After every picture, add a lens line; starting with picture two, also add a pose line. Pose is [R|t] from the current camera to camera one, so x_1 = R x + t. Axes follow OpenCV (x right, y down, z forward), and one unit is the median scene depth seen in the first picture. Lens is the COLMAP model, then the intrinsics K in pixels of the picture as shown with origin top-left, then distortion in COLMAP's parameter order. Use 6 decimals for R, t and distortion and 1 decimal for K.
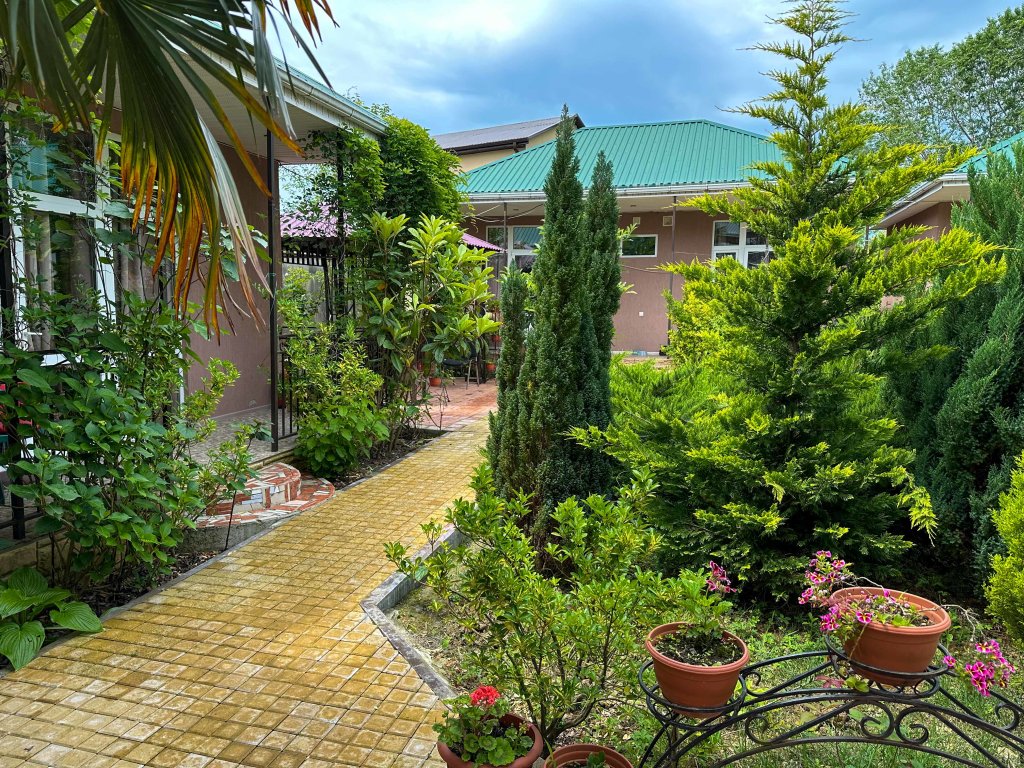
lens RADIAL K [[720.4, 0, 505.8], [0, 720.4, 376.2], [0, 0, 1]] dist [0.049992, -0.062541]
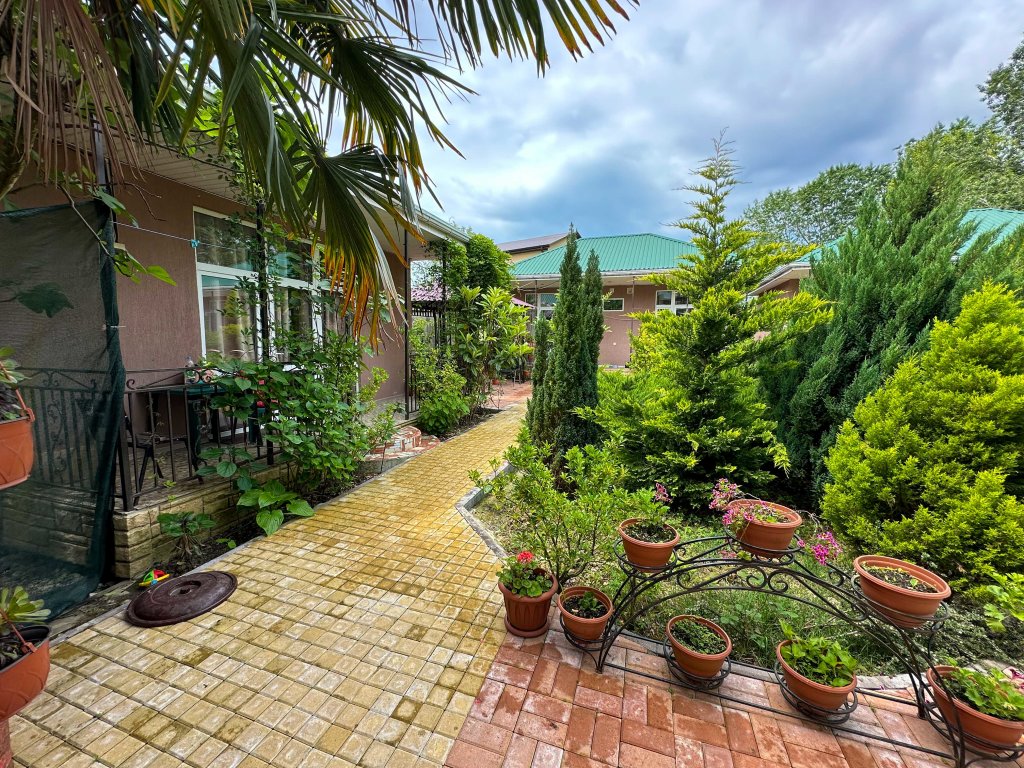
lens RADIAL K [[408.9, 0, 512.3], [0, 408.9, 380.4], [0, 0, 1]] dist [-0.002959, 0.000286]
pose [[0.998380, 0.006150, -0.056558, -0.003809], [-0.006098, 0.999981, 0.001094, 0.006770], [0.056564, -0.000747, 0.998399, 0.006622]]
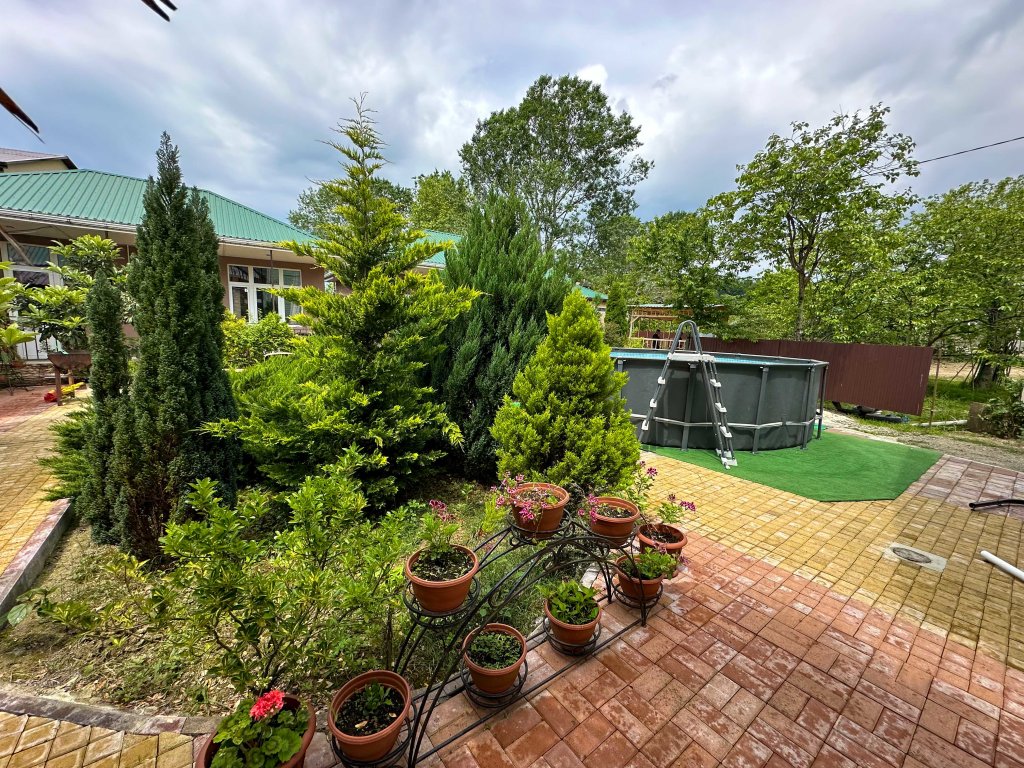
lens RADIAL K [[408.9, 0, 511.7], [0, 408.9, 382.1], [0, 0, 1]] dist [-0.002959, 0.000286]
pose [[0.604609, -0.092470, 0.791137, -0.127129], [0.061088, 0.995696, 0.069694, -0.010038], [-0.794176, 0.006191, 0.607656, 0.216956]]
